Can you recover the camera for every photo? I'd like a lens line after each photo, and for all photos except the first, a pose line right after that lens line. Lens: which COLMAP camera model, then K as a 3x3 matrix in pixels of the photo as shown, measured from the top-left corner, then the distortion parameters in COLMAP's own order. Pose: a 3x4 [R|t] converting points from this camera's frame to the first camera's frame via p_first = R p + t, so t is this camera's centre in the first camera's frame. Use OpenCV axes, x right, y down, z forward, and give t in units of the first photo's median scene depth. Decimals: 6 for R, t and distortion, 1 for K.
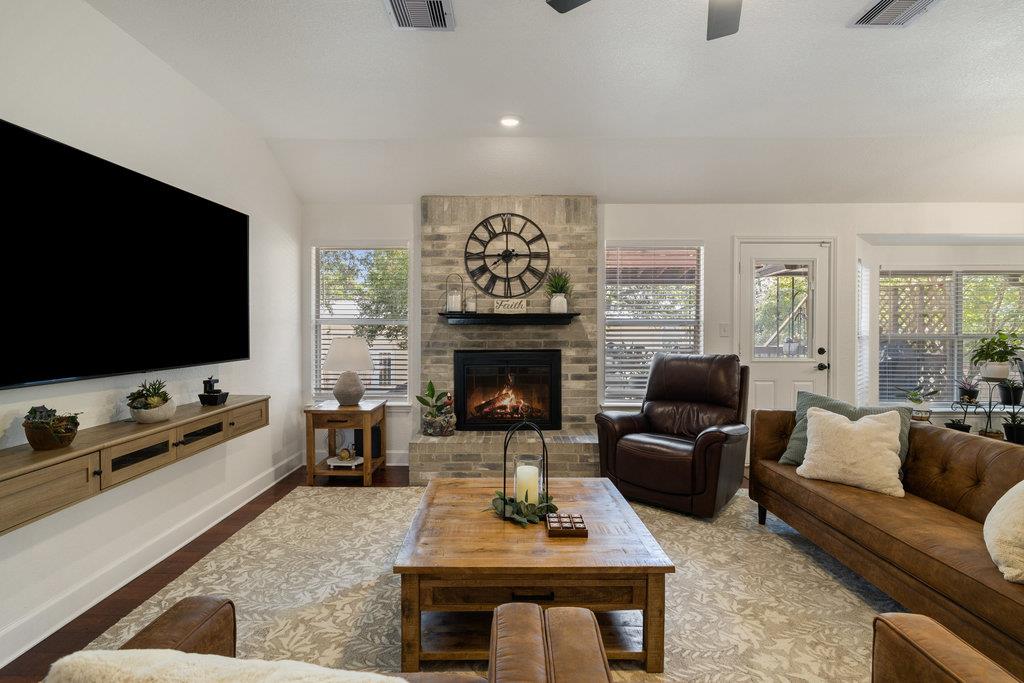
lens RADIAL K [[474.3, 0, 504.0], [0, 474.3, 334.6], [0, 0, 1]] dist [-0.006890, 0.001389]
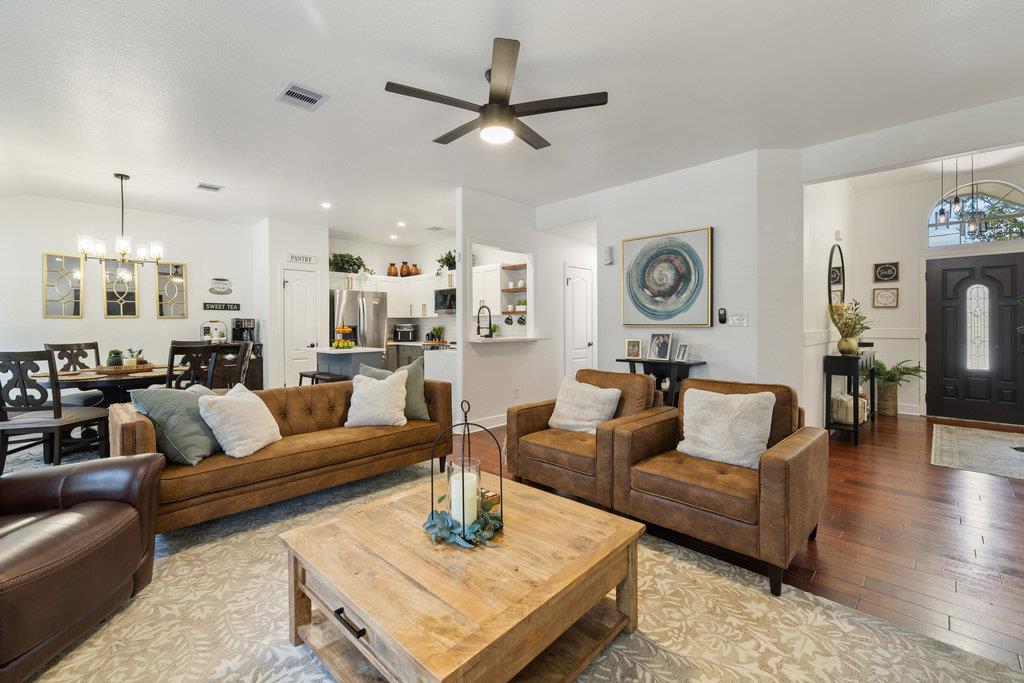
lens RADIAL K [[436.8, 0, 512.0], [0, 436.8, 331.0], [0, 0, 1]] dist [-0.000879, 0.000256]
pose [[-0.723766, -0.006721, 0.690012, -0.293423], [0.016353, 0.999505, 0.026888, 0.003238], [-0.689851, 0.030744, -0.723298, 0.803281]]
